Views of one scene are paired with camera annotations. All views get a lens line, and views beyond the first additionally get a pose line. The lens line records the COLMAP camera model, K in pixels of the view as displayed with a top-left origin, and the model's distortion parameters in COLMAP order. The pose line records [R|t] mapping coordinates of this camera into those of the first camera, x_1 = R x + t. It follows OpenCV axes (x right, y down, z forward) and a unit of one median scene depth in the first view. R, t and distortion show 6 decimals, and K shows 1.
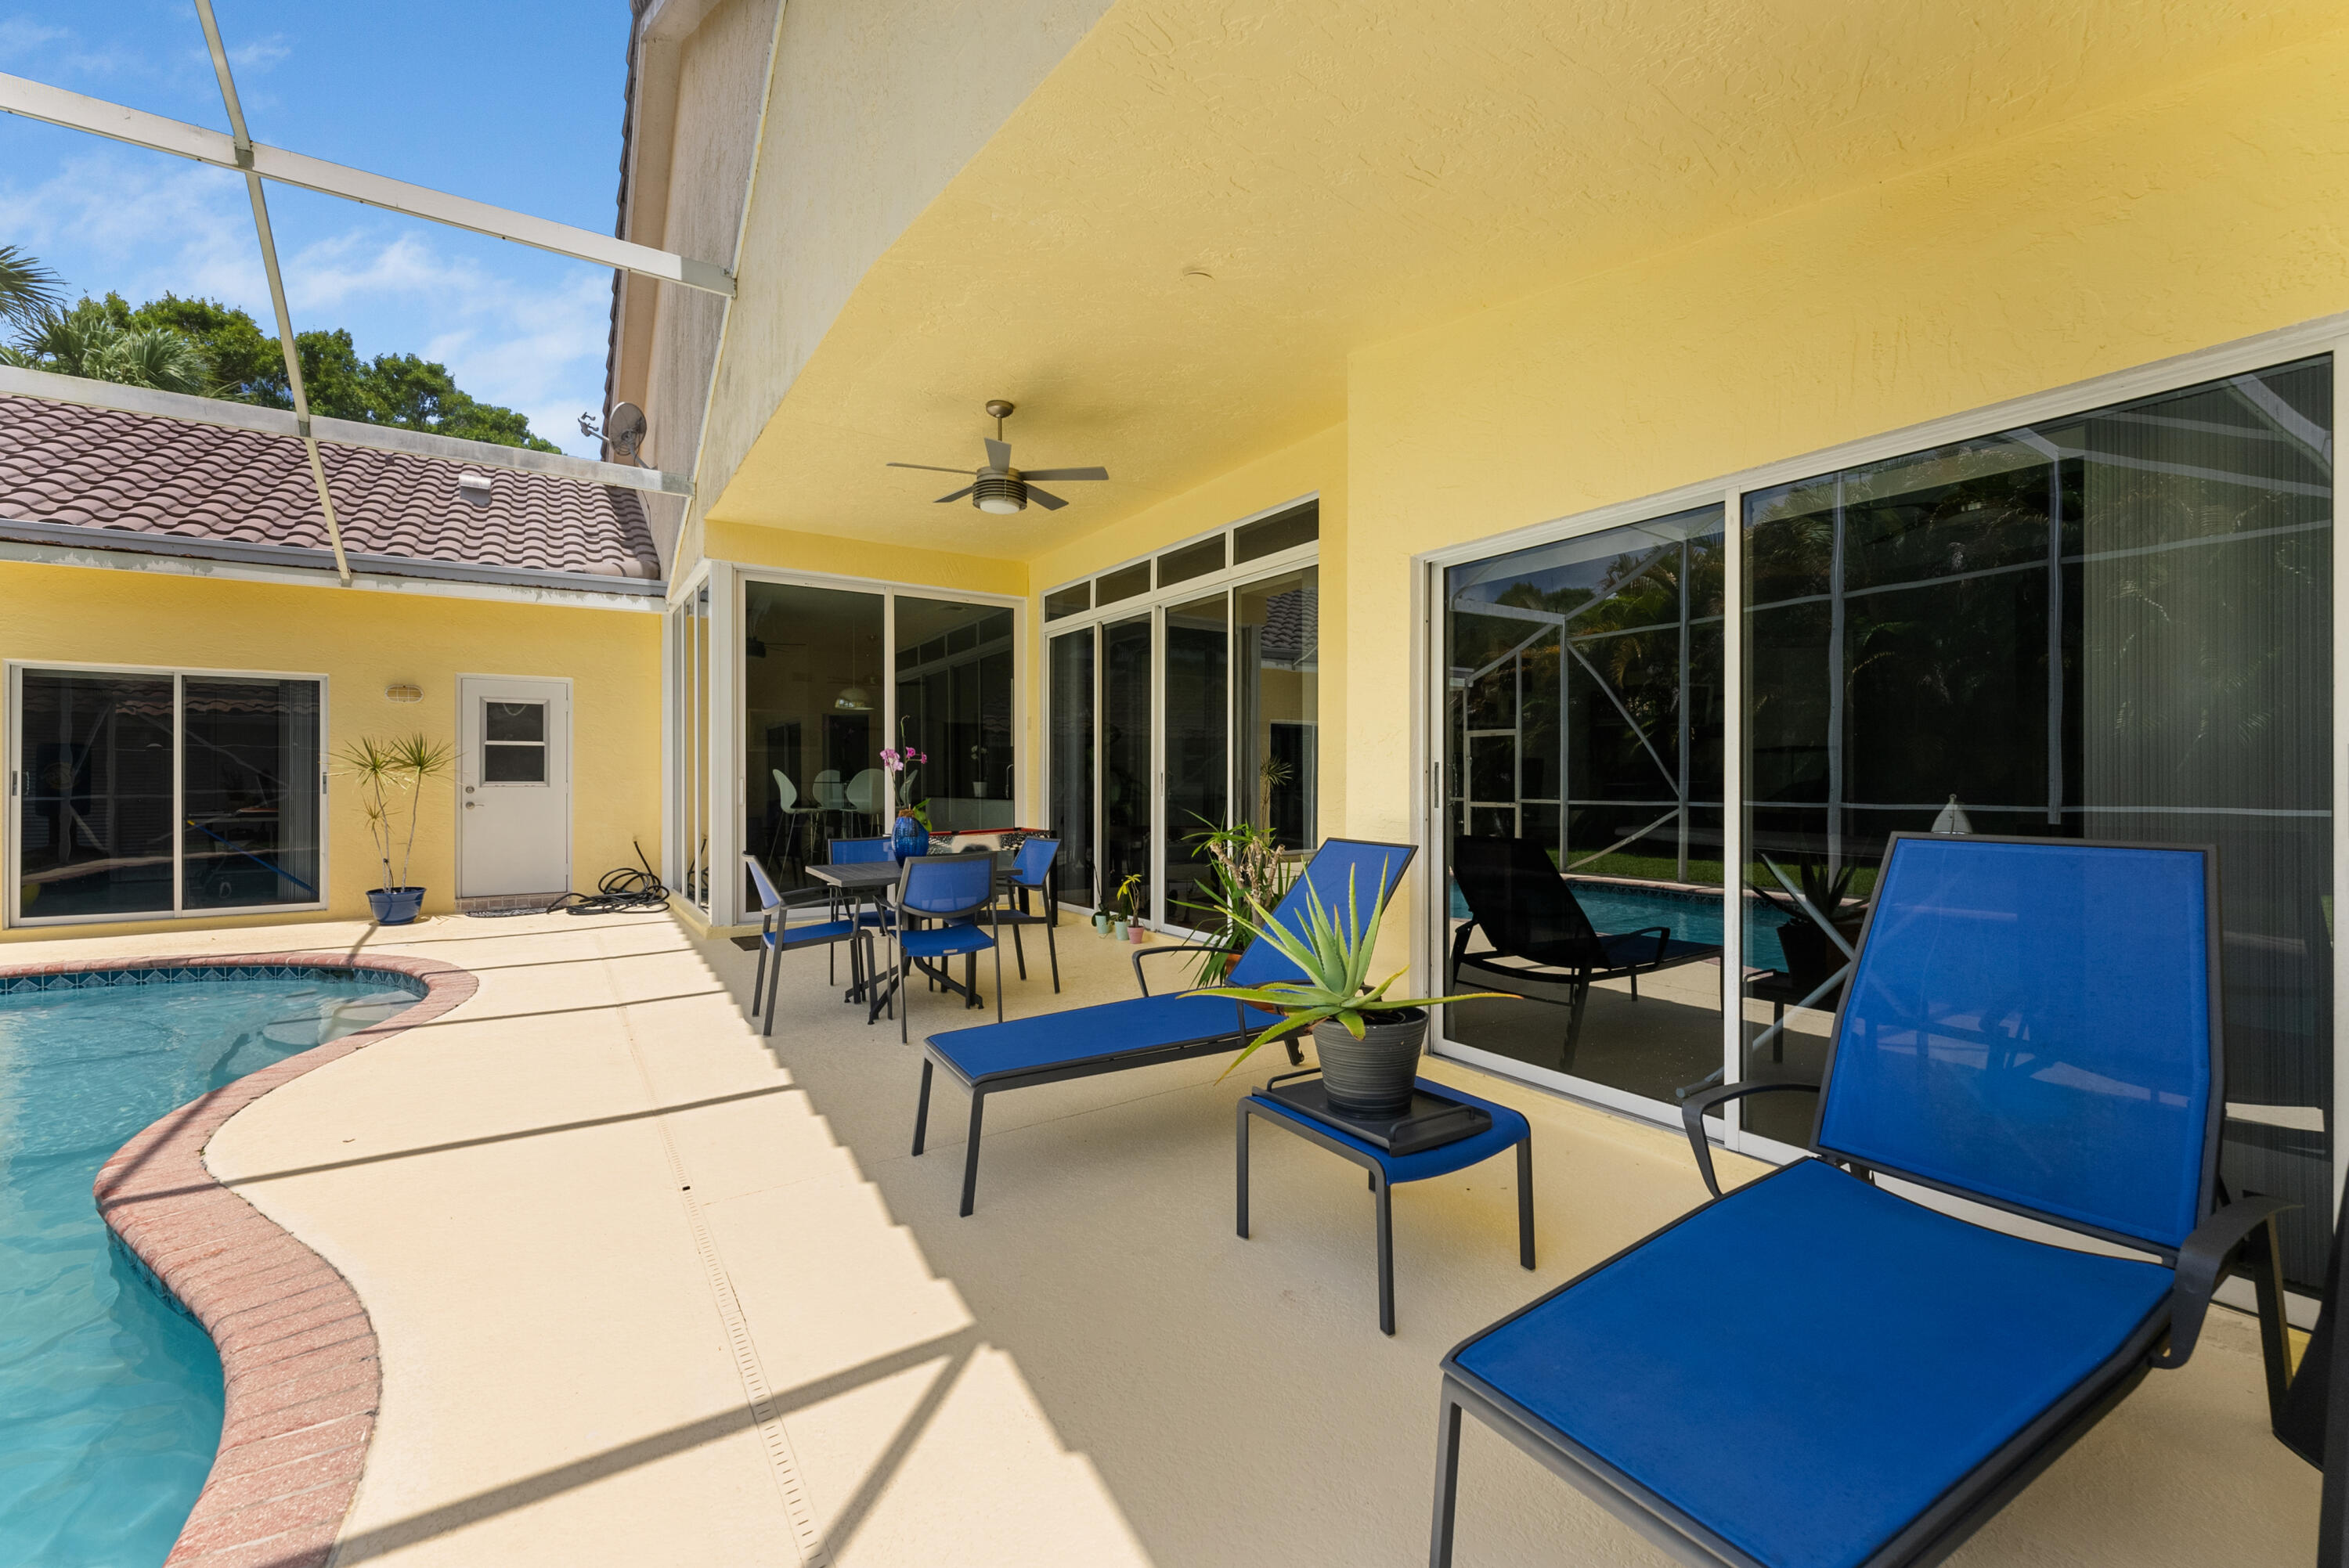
lens RADIAL K [[944.4, 0, 1174.5], [0, 944.4, 784.0], [0, 0, 1]] dist [-0.000138, -0.000012]
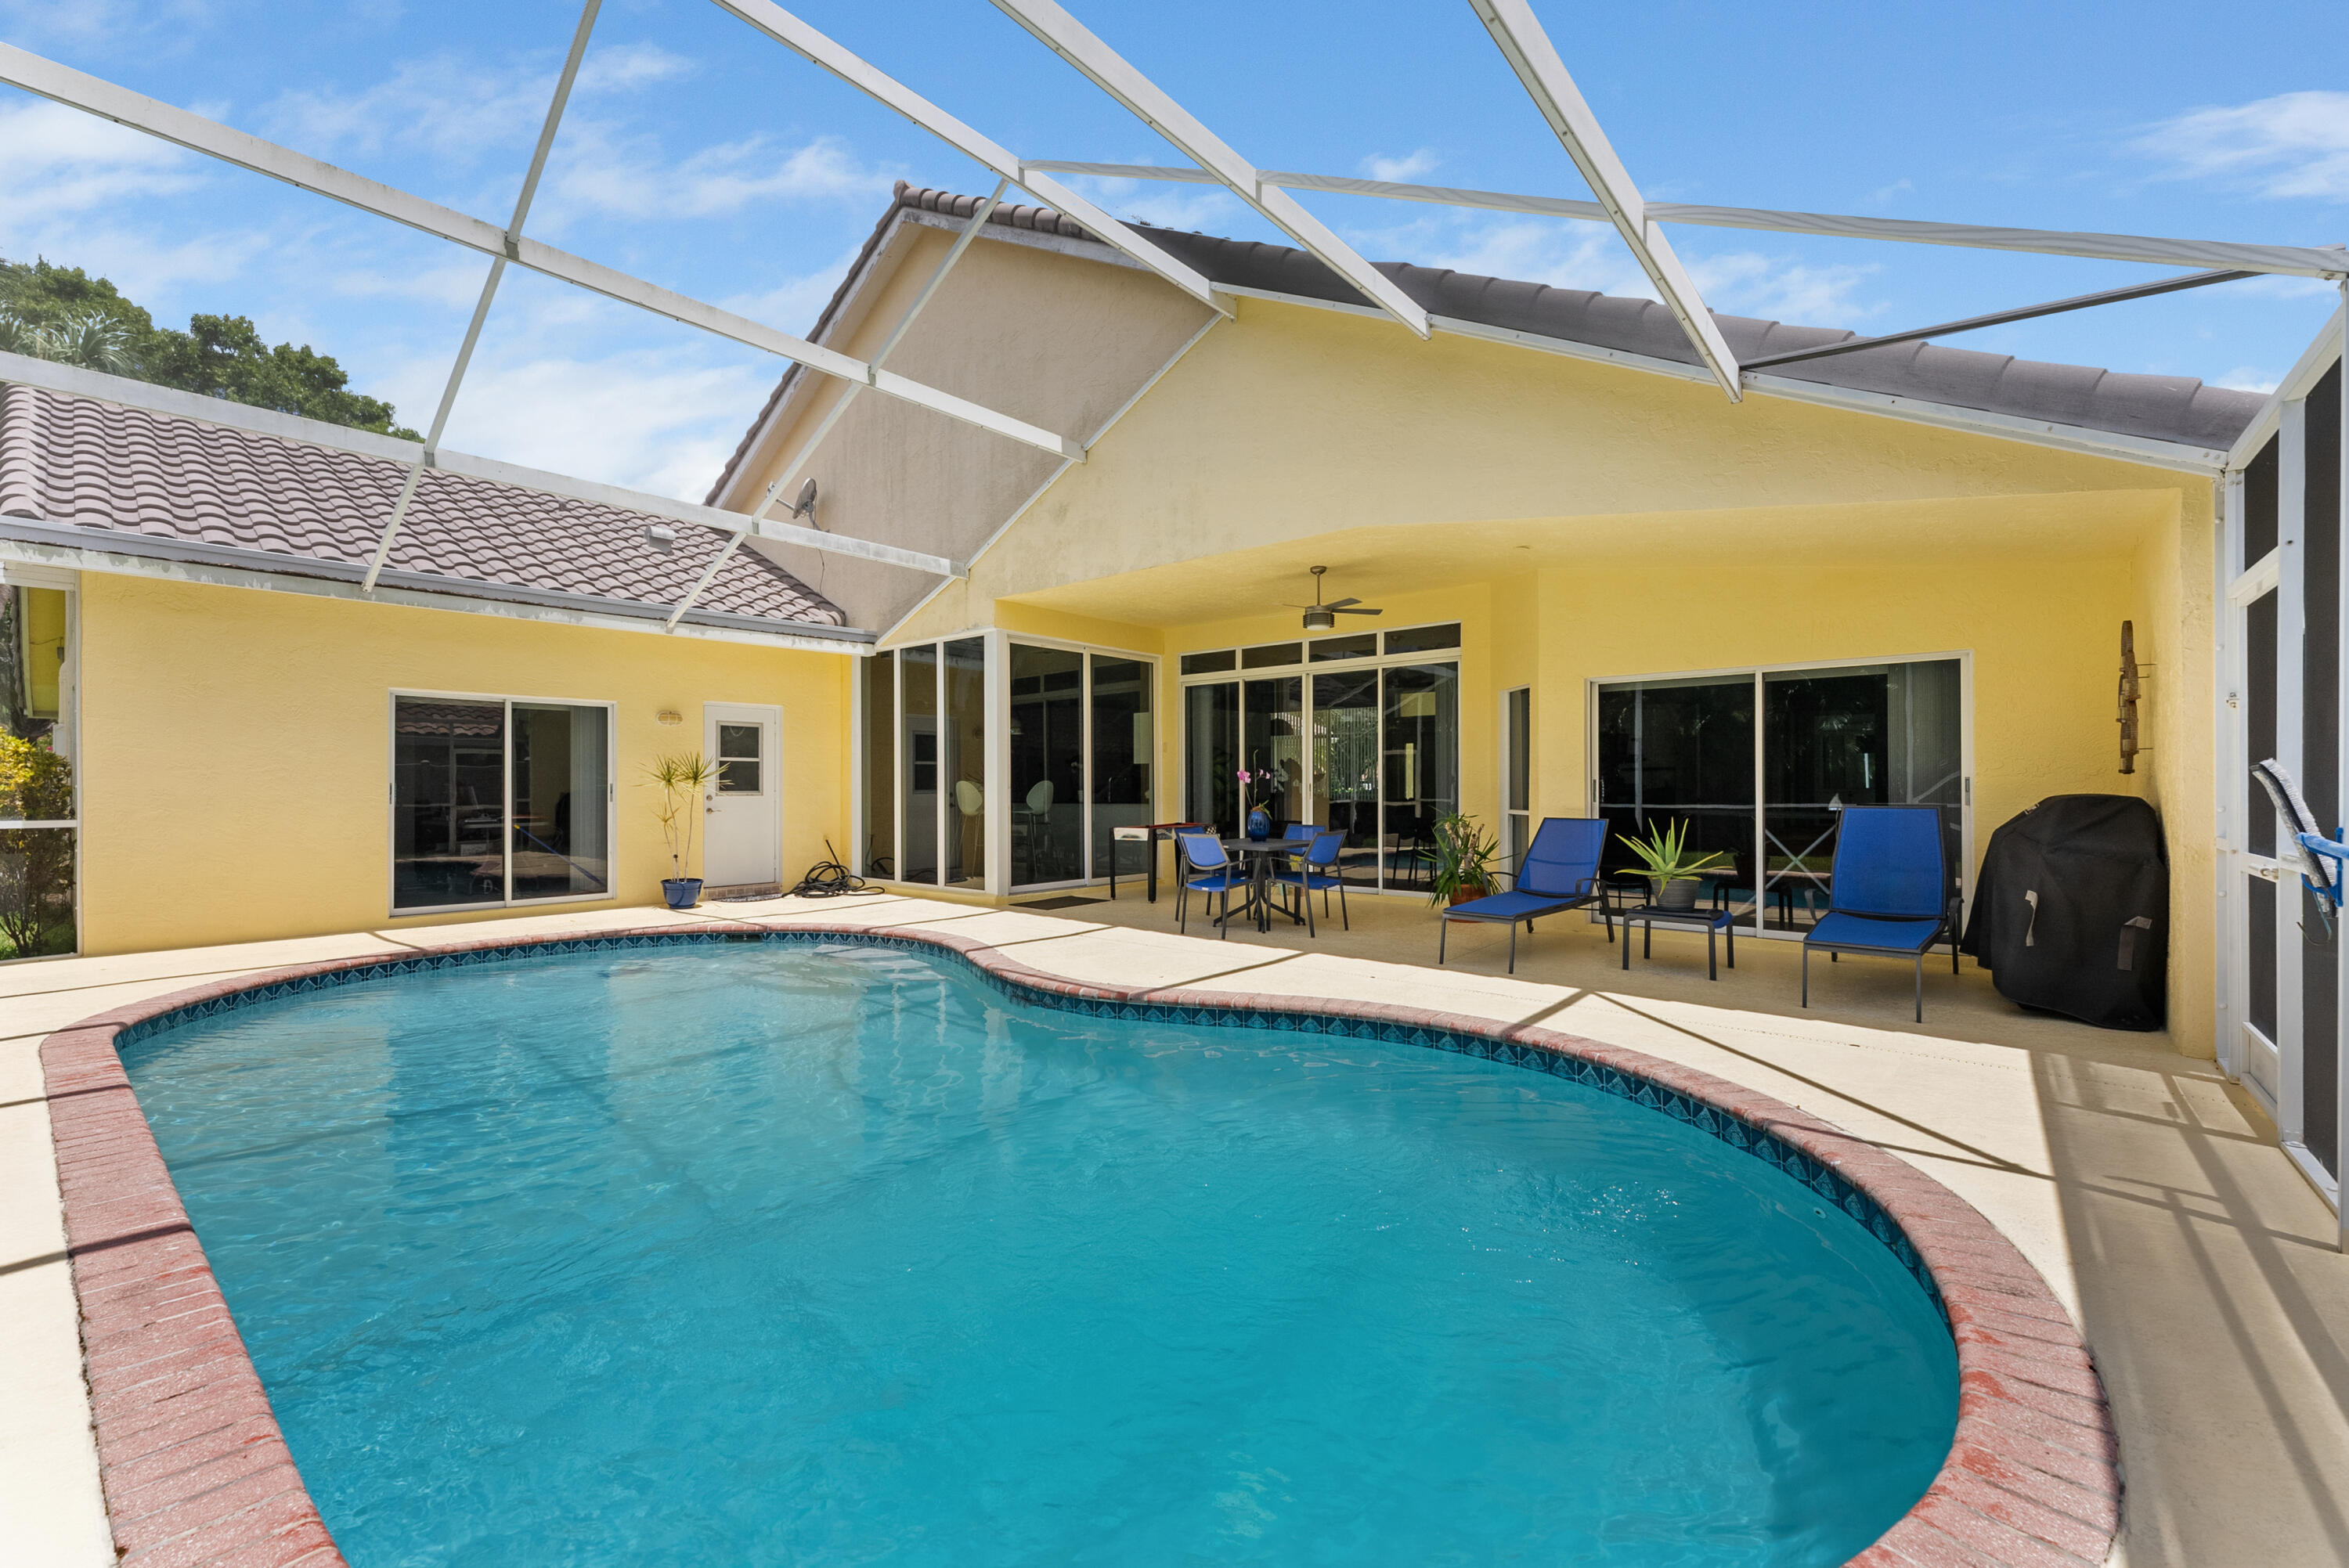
lens RADIAL K [[943.0, 0, 1174.5], [0, 943.0, 784.0], [0, 0, 1]] dist [0.018164, -0.013805]
pose [[0.966578, -0.000203, 0.256372, -0.528610], [0.002413, 0.999963, -0.008307, -0.000232], [-0.256361, 0.008648, 0.966542, -0.345030]]
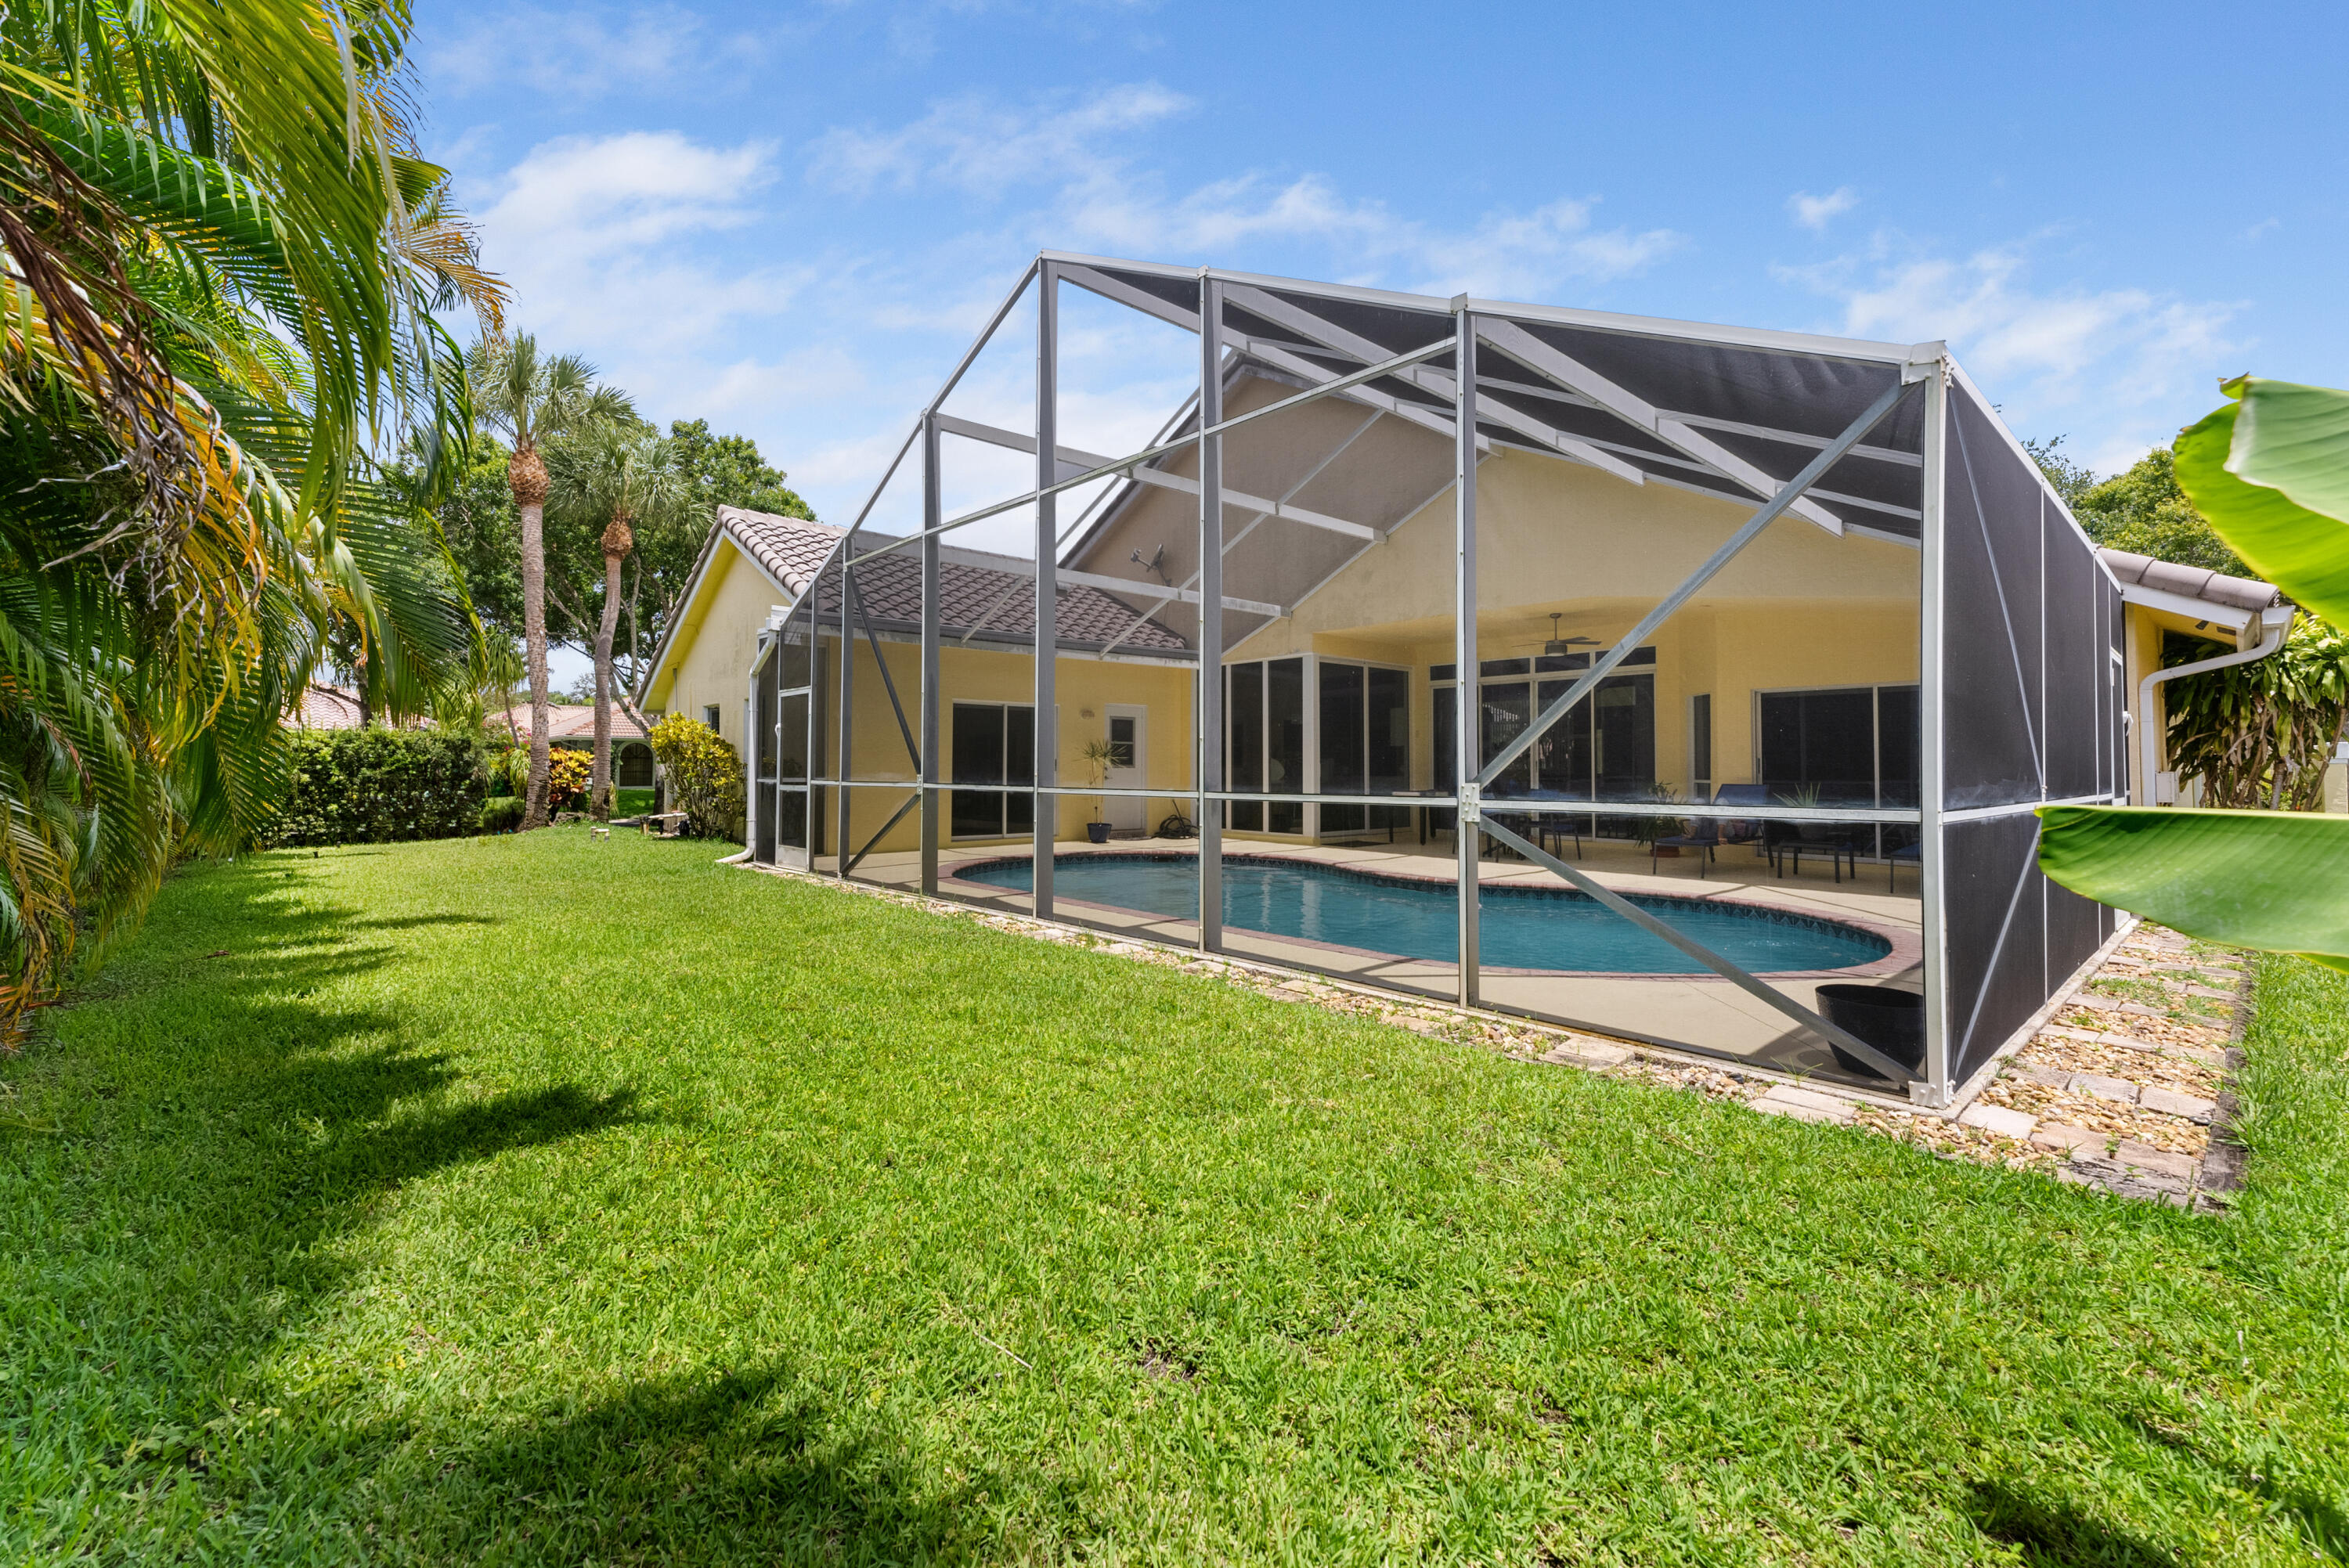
lens RADIAL K [[964.0, 0, 1172.5], [0, 964.0, 737.4], [0, 0, 1]] dist [0.030702, 0.000012]
pose [[0.992190, 0.008155, 0.124469, -0.926866], [-0.003450, 0.999273, -0.037969, 0.016710], [-0.124688, 0.037243, 0.991497, -0.869188]]
